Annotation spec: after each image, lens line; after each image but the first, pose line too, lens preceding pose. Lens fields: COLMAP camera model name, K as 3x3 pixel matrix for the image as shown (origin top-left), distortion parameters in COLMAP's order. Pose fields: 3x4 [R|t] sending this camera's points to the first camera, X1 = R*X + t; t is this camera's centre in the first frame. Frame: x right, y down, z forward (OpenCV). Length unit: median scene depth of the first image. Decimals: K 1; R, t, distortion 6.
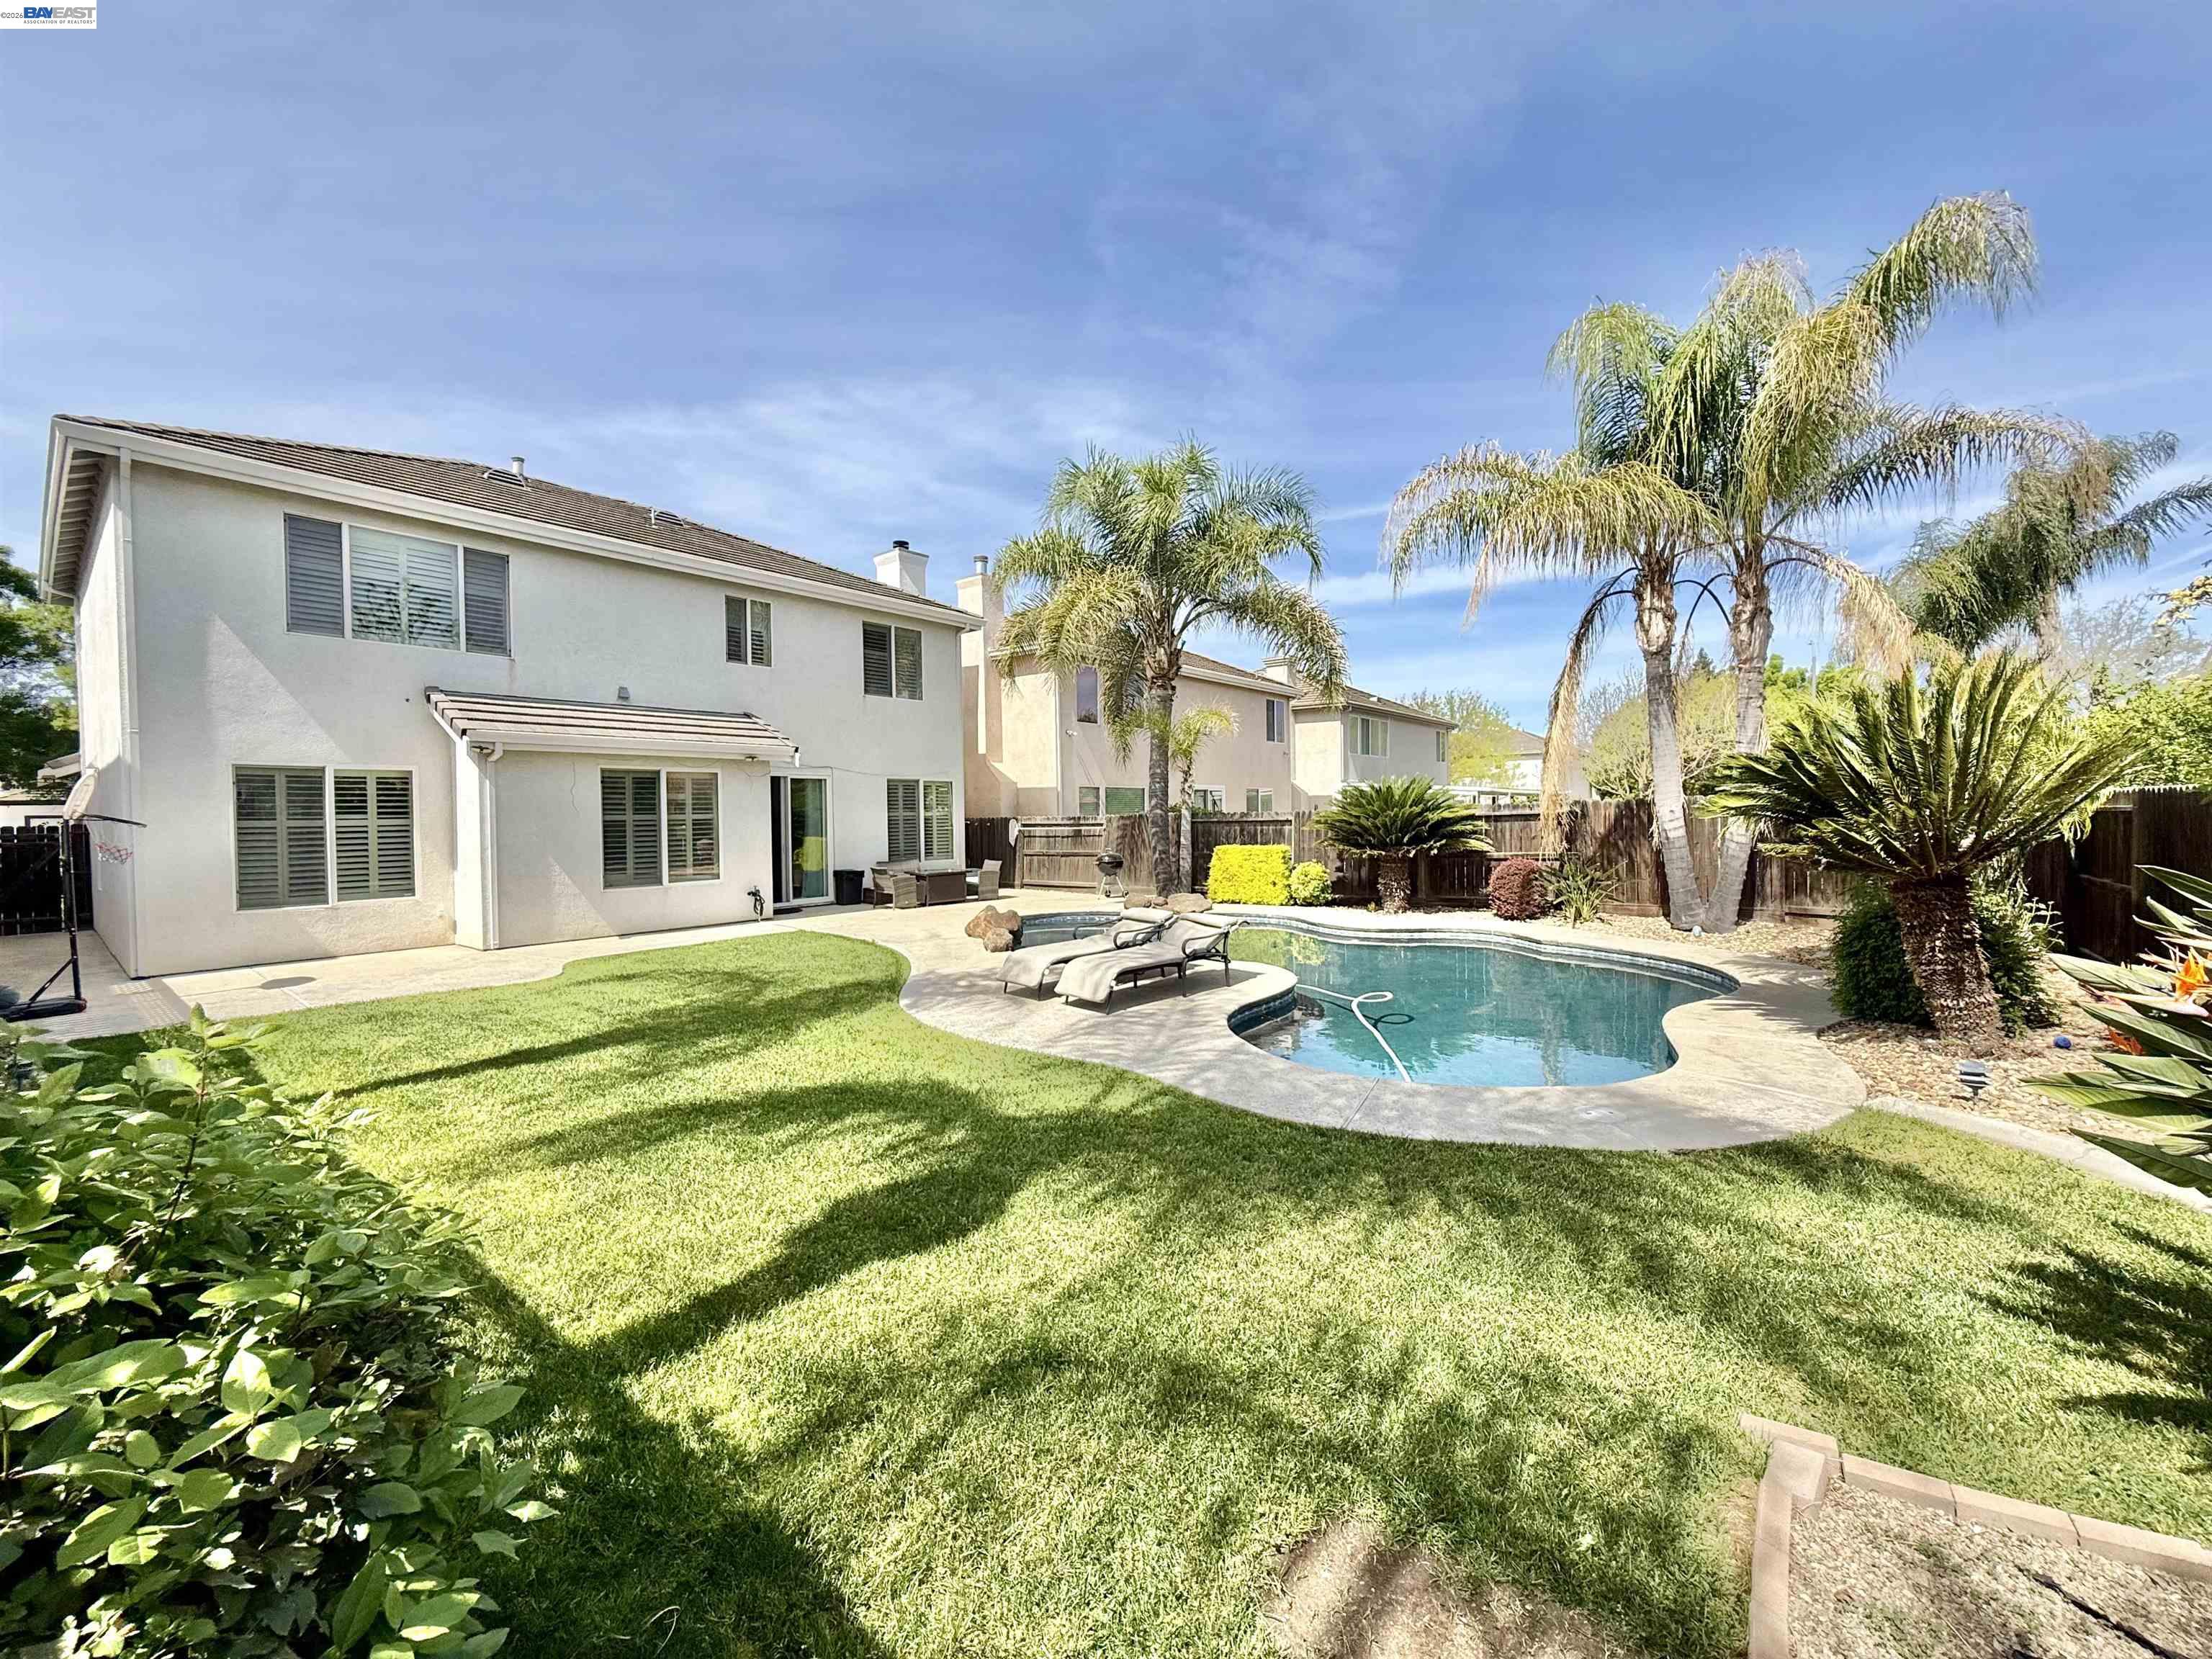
lens RADIAL K [[881.6, 0, 1106.8], [0, 881.6, 824.0], [0, 0, 1]] dist [0.000630, 0.000106]
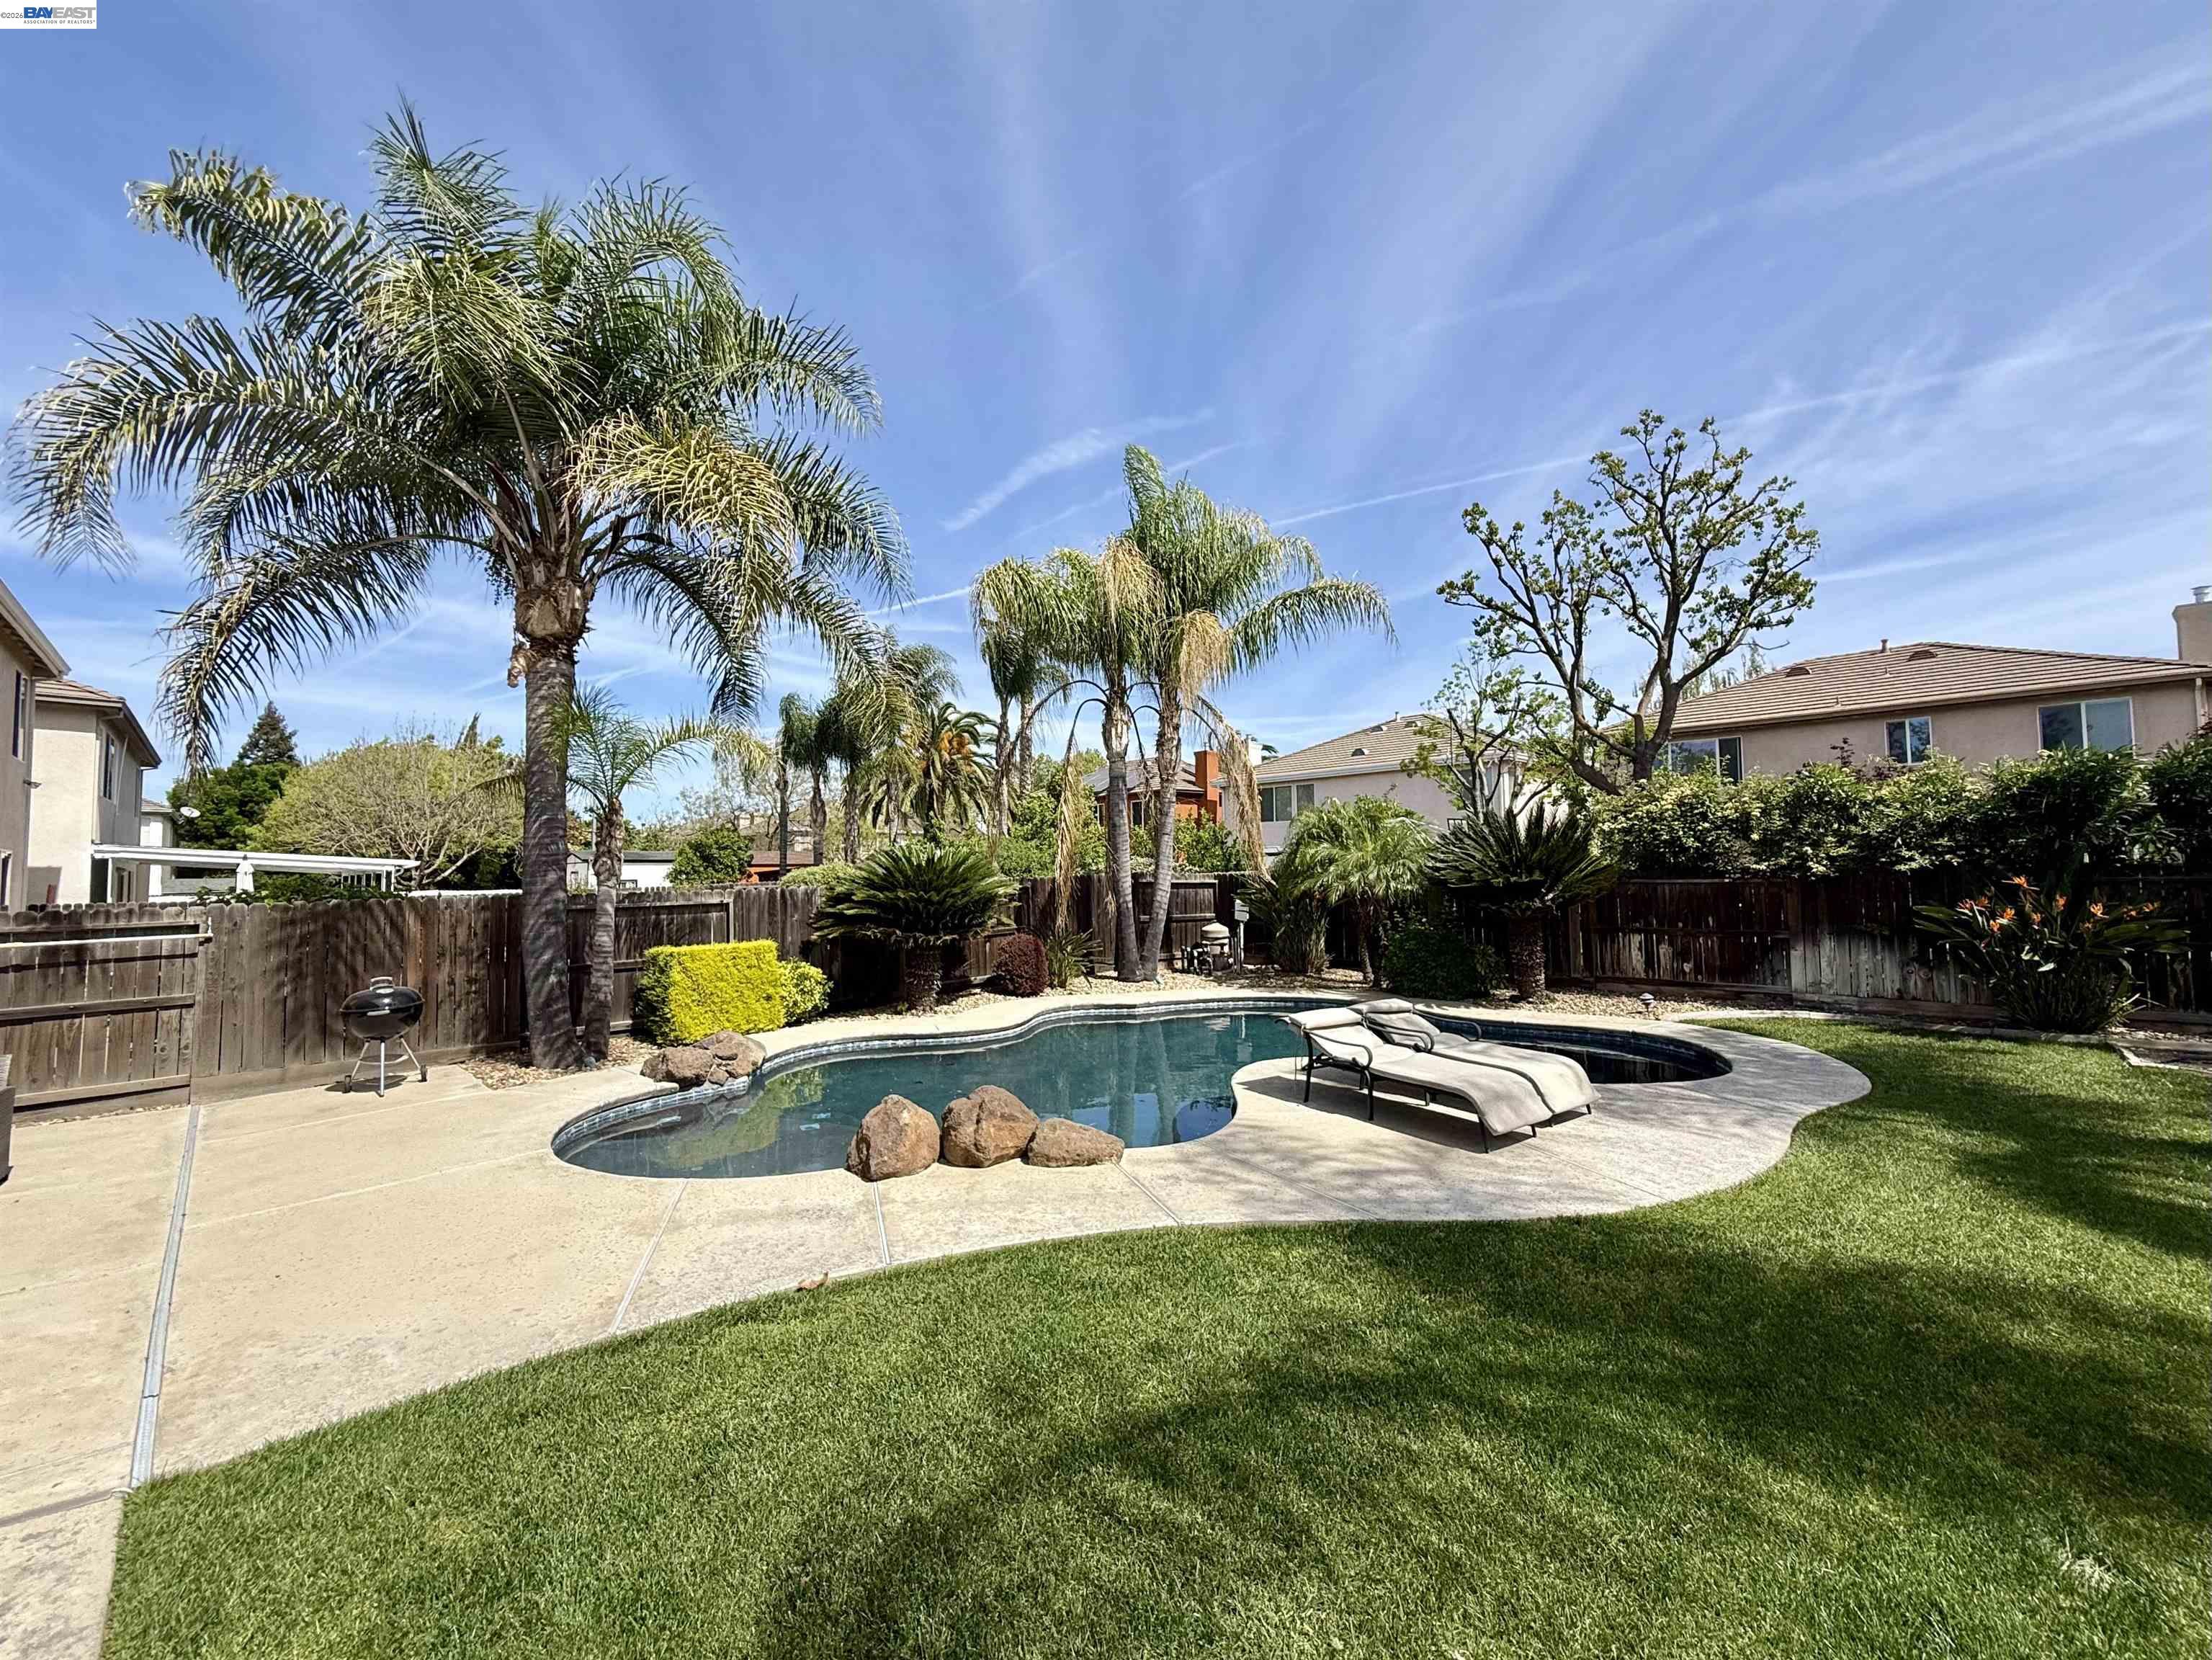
lens RADIAL K [[881.8, 0, 1123.6], [0, 881.8, 844.2], [0, 0, 1]] dist [0.000630, 0.000106]
pose [[0.110280, 0.047905, 0.992745, -0.411772], [0.022547, 0.998460, -0.050685, -0.009052], [-0.993645, 0.027973, 0.109030, 0.593583]]
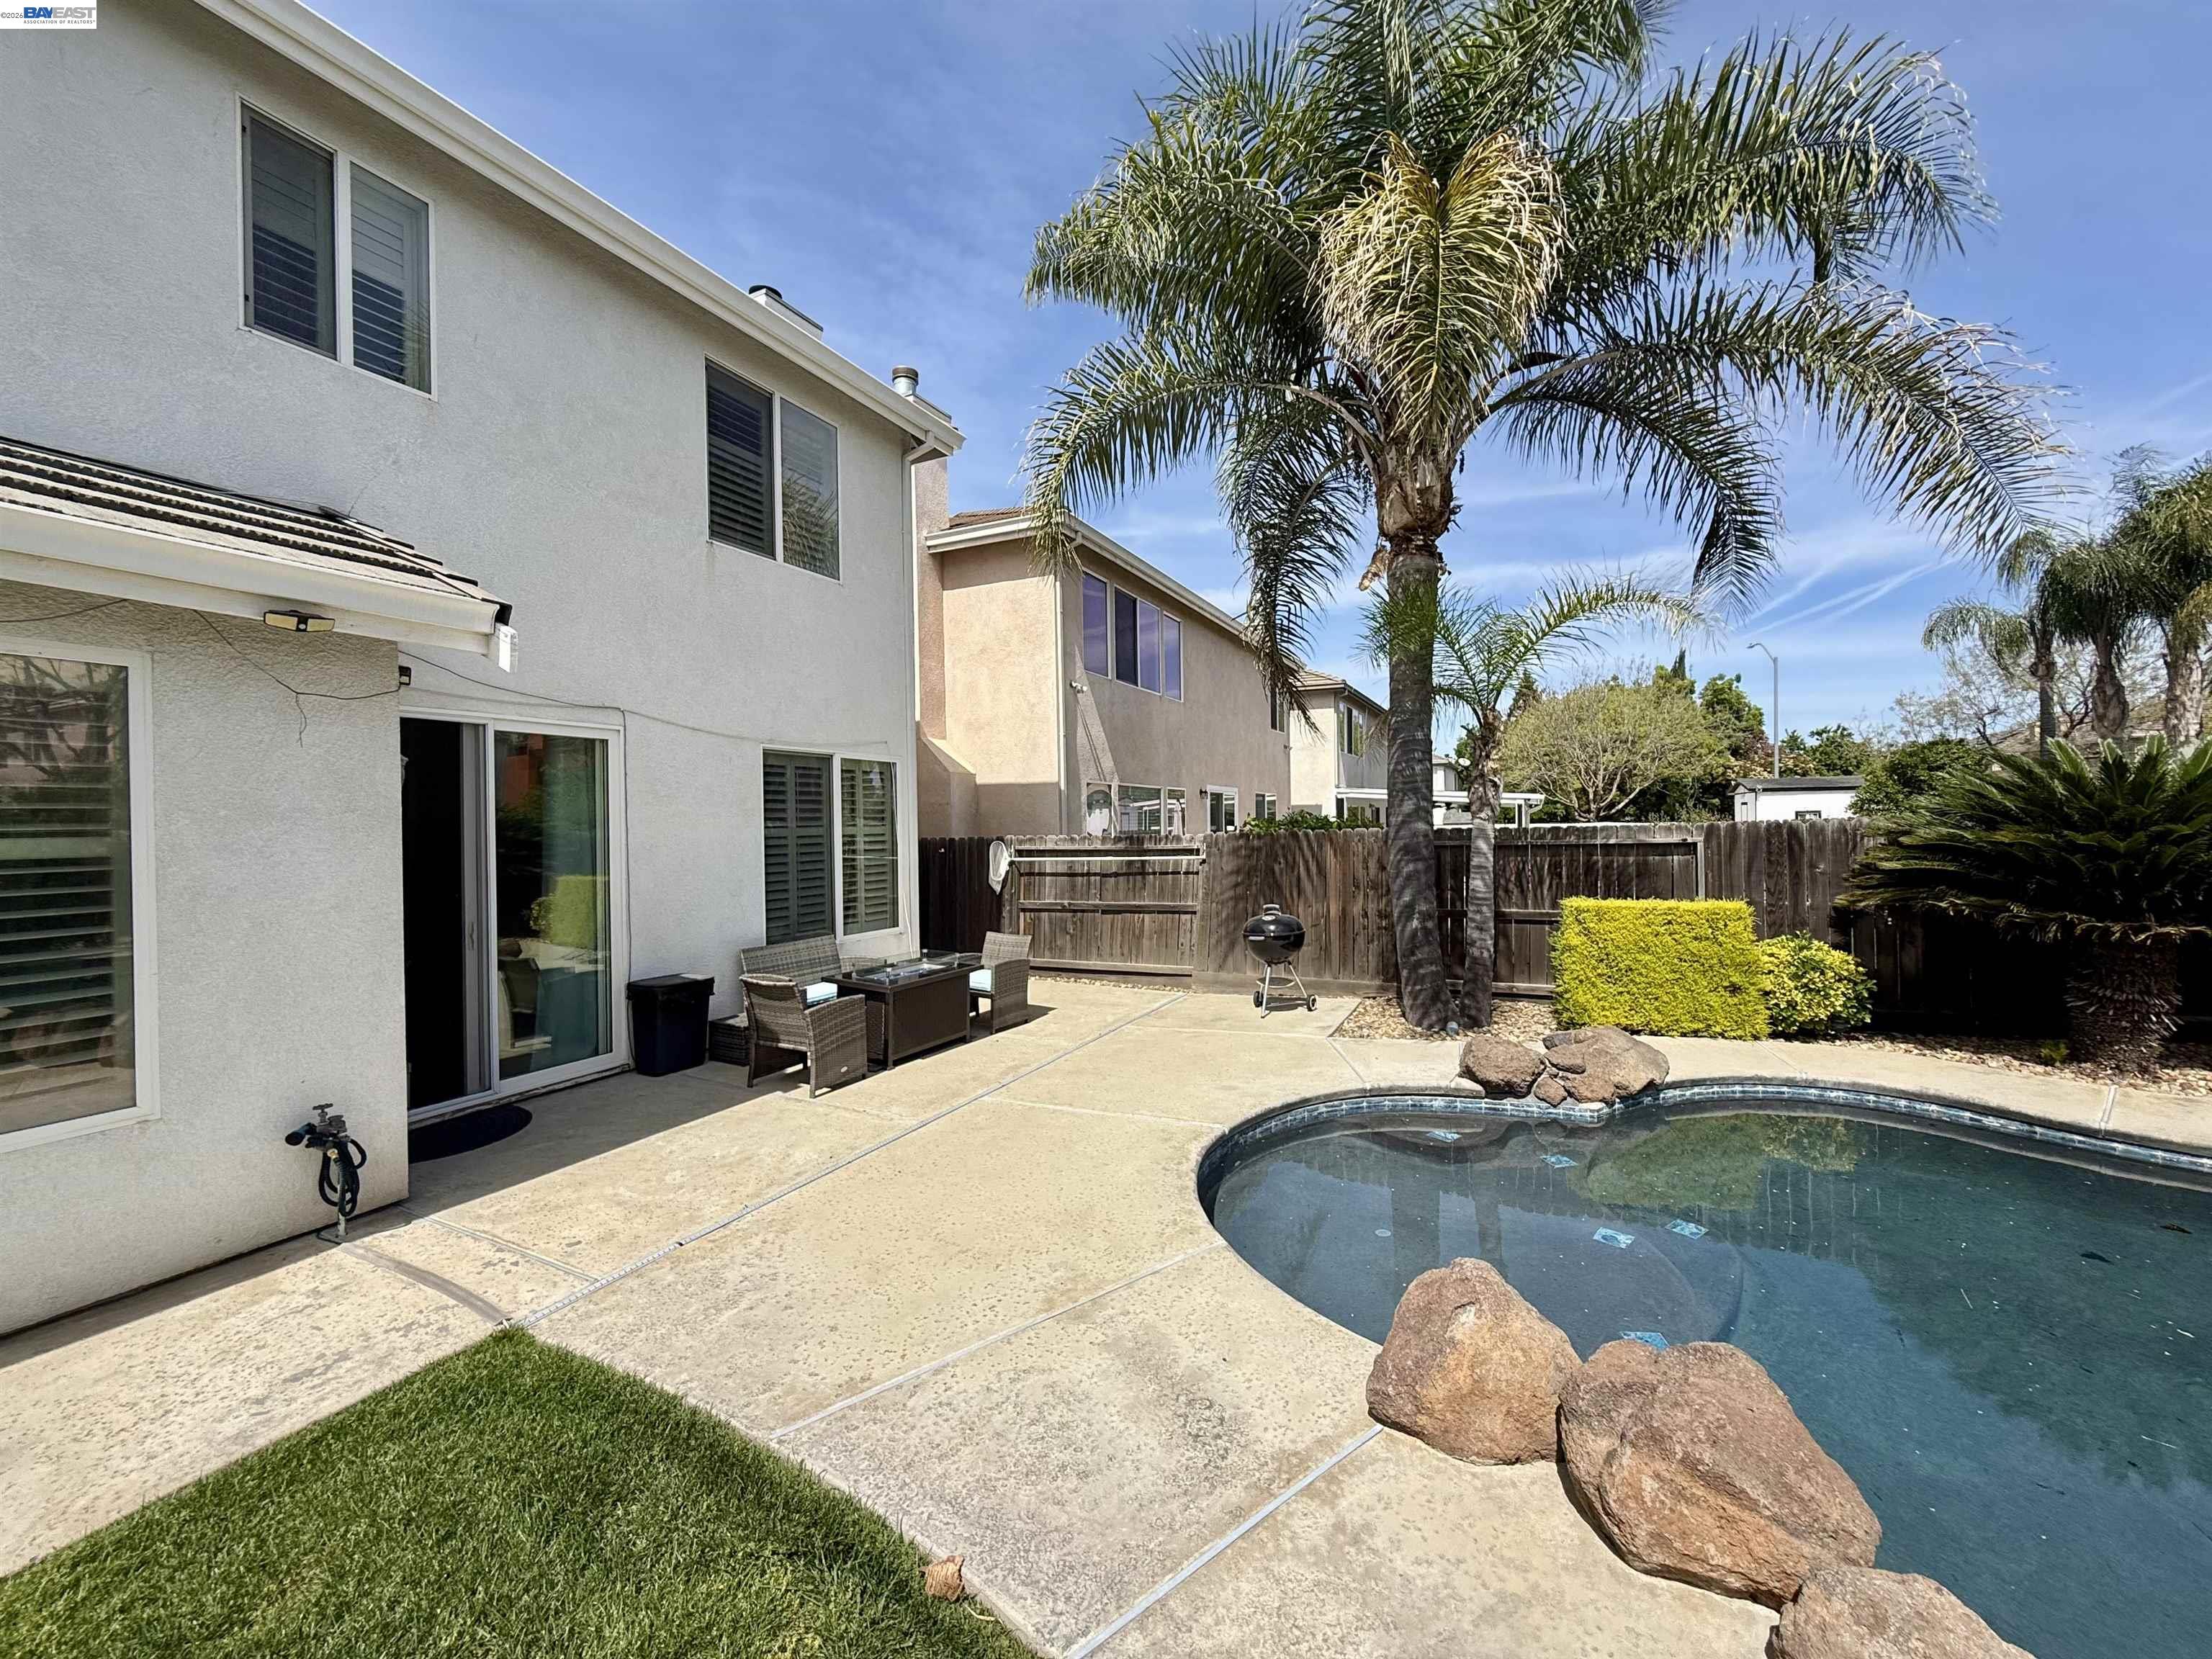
lens RADIAL K [[881.6, 0, 1114.3], [0, 881.6, 824.6], [0, 0, 1]] dist [0.000630, 0.000106]
pose [[0.974558, 0.000735, 0.224135, -0.190000], [0.002541, 0.999894, -0.014323, -0.008751], [-0.224122, 0.014528, 0.974453, 0.579509]]
